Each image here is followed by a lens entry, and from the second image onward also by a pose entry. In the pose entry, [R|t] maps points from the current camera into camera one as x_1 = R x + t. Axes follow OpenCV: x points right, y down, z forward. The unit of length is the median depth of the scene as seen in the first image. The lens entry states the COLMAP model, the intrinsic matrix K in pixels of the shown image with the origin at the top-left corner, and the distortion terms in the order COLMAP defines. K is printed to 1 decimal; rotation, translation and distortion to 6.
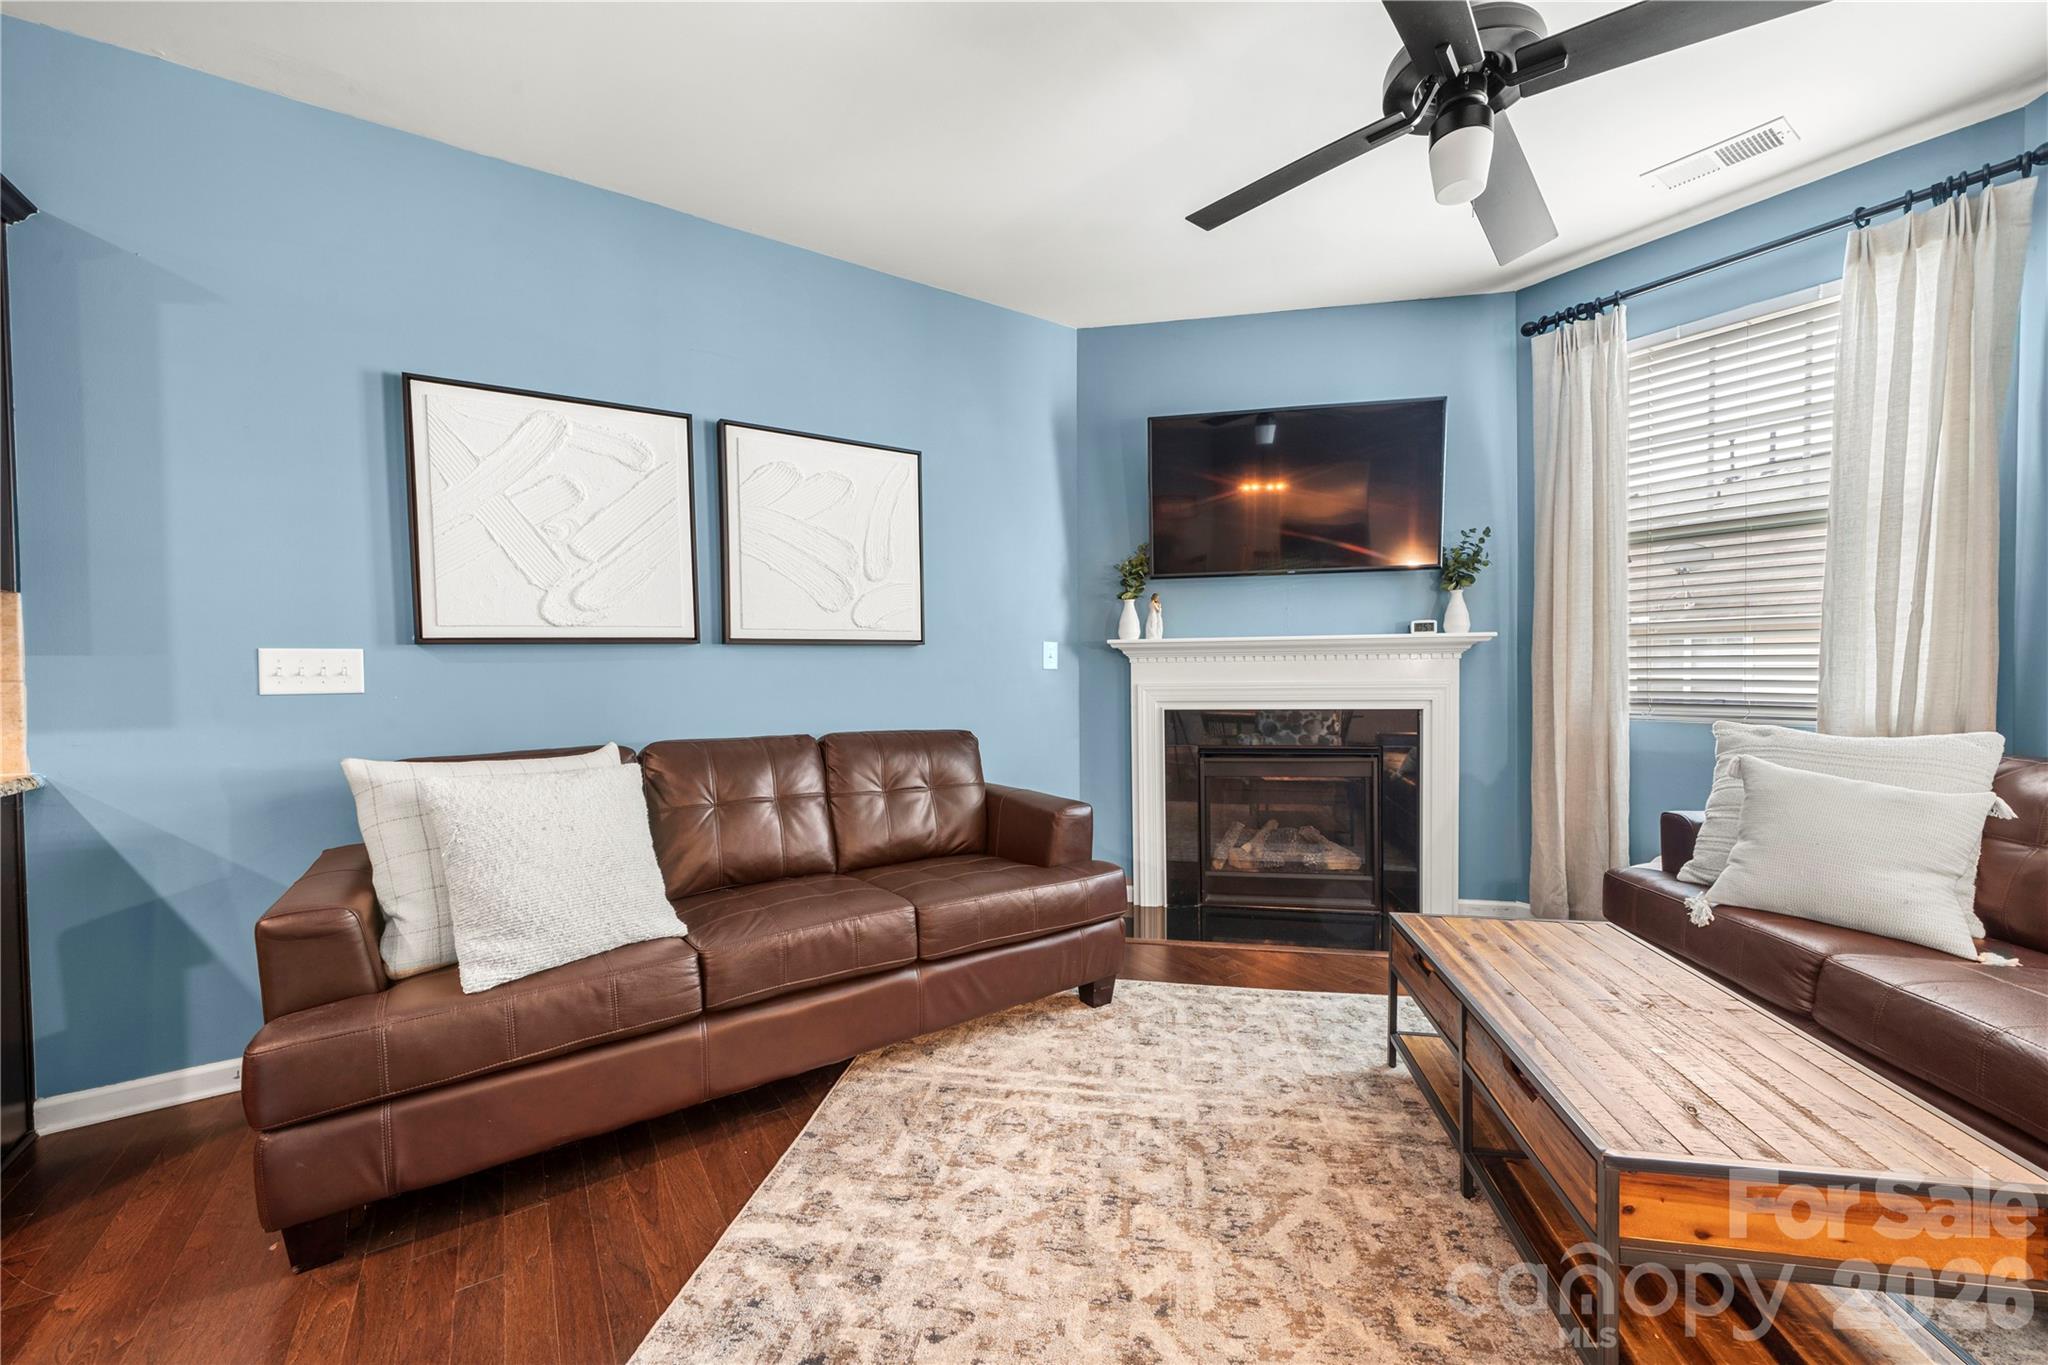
lens RADIAL K [[785.8, 0, 1027.9], [0, 785.8, 692.8], [0, 0, 1]] dist [-0.000256, -0.000437]
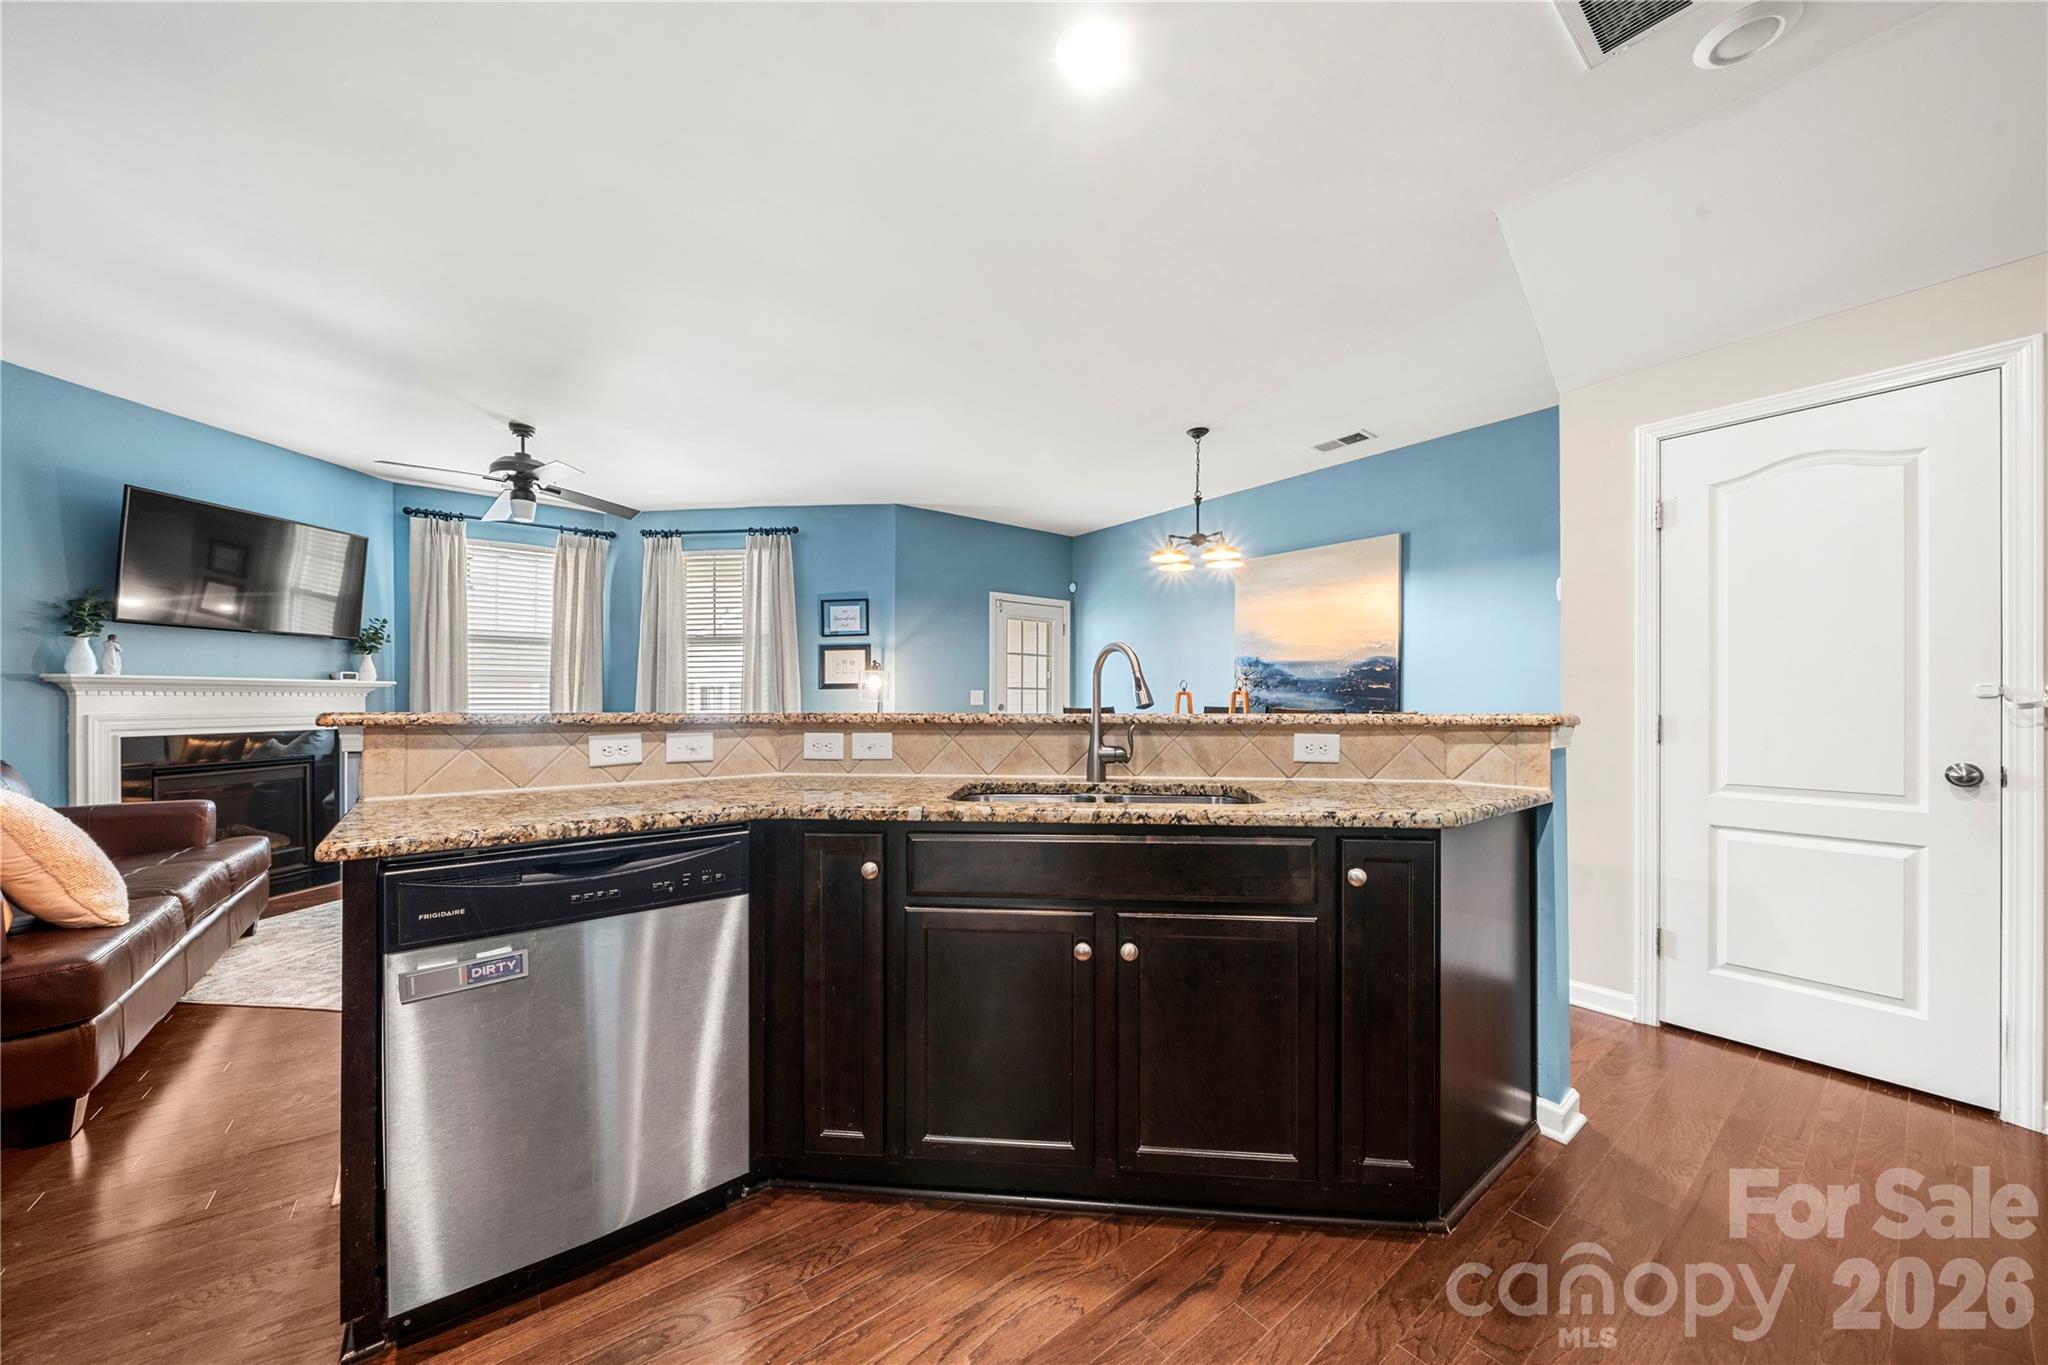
lens RADIAL K [[695.9, 0, 1020.5], [0, 695.9, 698.5], [0, 0, 1]] dist [-0.004735, 0.000154]
pose [[-0.059075, 0.014920, 0.998142, -1.023571], [0.033912, 0.999341, -0.012931, 0.026288], [-0.997677, 0.033085, -0.059542, -0.278406]]
